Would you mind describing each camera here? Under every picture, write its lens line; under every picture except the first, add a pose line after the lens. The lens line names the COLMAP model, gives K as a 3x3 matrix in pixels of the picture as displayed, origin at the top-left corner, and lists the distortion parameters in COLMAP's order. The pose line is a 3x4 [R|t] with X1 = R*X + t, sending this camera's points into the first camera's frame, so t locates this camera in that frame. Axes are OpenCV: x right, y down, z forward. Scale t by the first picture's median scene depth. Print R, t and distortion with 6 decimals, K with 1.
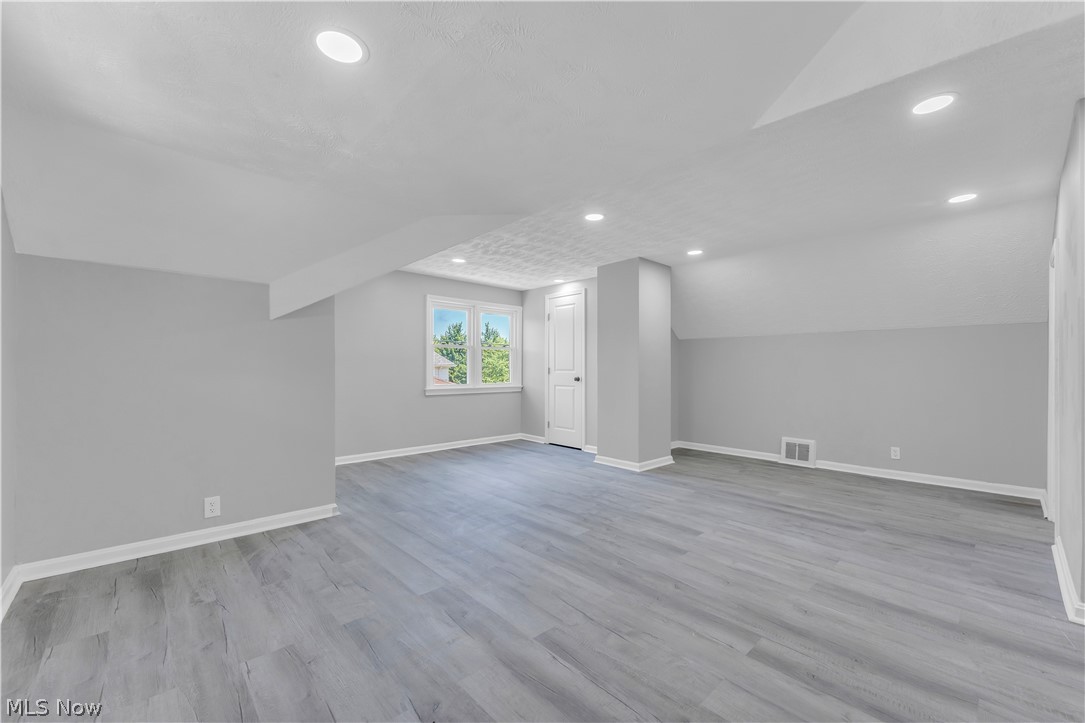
lens RADIAL K [[444.9, 0, 534.8], [0, 444.9, 365.9], [0, 0, 1]] dist [0.000138, -0.000331]
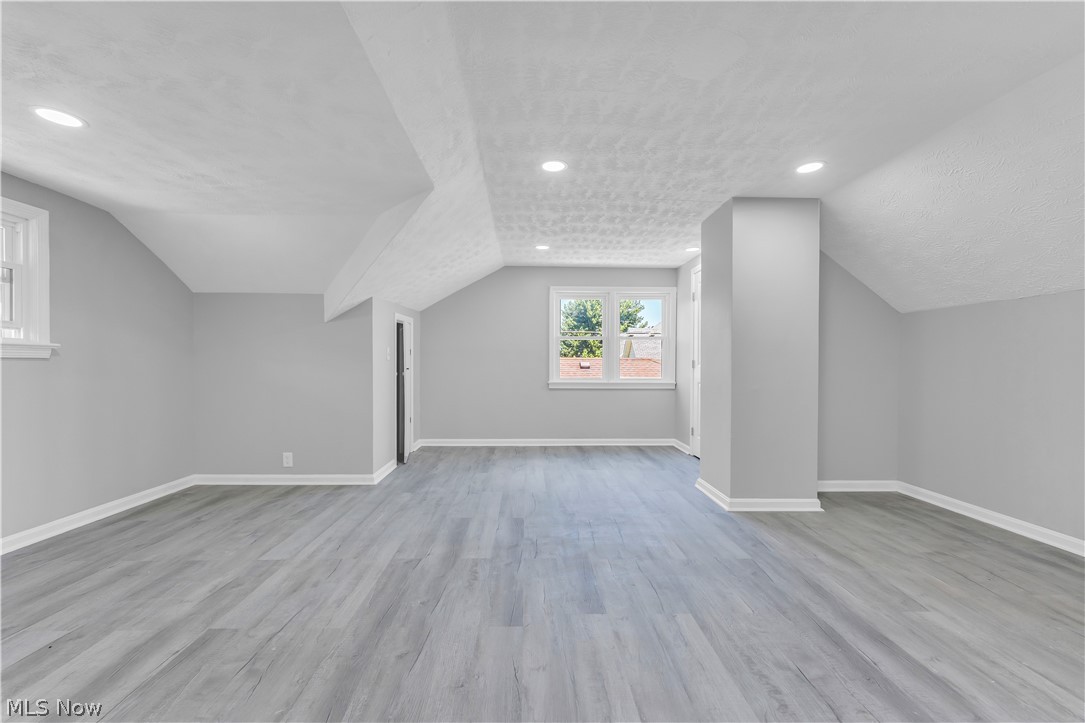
lens RADIAL K [[444.9, 0, 539.3], [0, 444.9, 362.8], [0, 0, 1]] dist [0.000138, -0.000331]
pose [[0.747089, 0.002116, -0.664721, 0.677913], [0.001060, 0.999990, 0.004374, 0.008681], [0.664724, -0.003972, 0.747079, 0.422370]]
